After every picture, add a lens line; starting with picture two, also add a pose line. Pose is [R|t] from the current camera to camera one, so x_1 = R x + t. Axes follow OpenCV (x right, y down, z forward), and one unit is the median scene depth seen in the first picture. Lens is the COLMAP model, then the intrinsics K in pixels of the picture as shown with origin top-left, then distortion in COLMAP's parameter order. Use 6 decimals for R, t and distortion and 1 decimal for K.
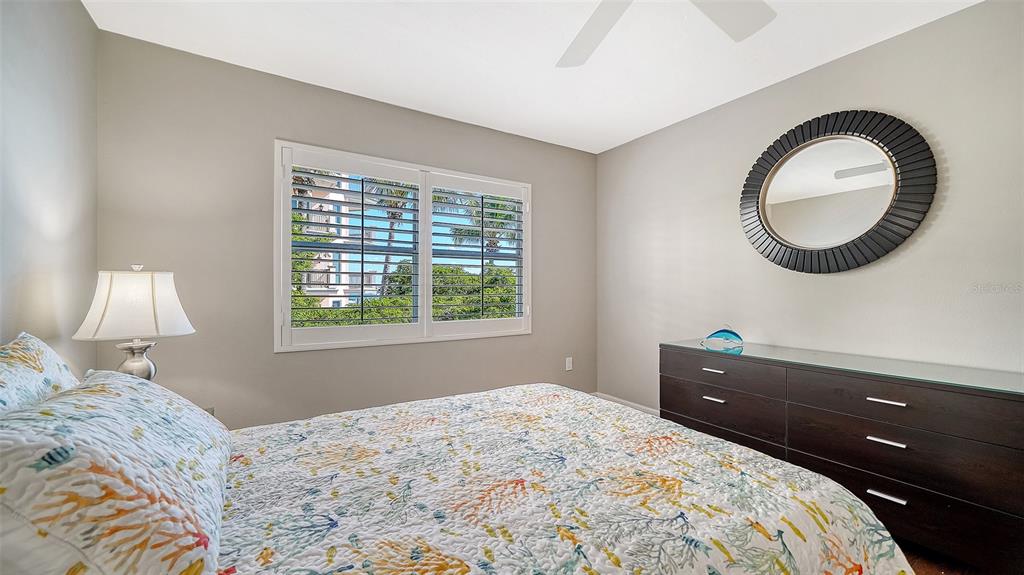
lens RADIAL K [[390.3, 0, 509.9], [0, 390.3, 285.9], [0, 0, 1]] dist [-0.002153, -0.000244]
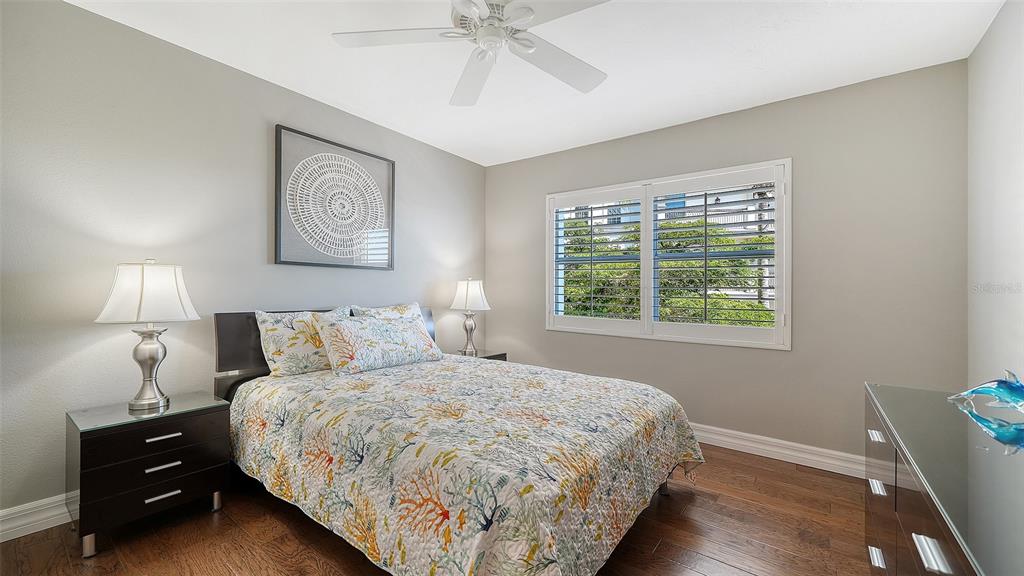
lens RADIAL K [[390.3, 0, 509.8], [0, 390.3, 290.3], [0, 0, 1]] dist [-0.002153, -0.000244]
pose [[0.372421, 0.008487, -0.928025, 1.335190], [-0.010989, 0.999928, 0.004735, 0.010325], [0.927999, 0.008434, 0.372488, 0.458625]]
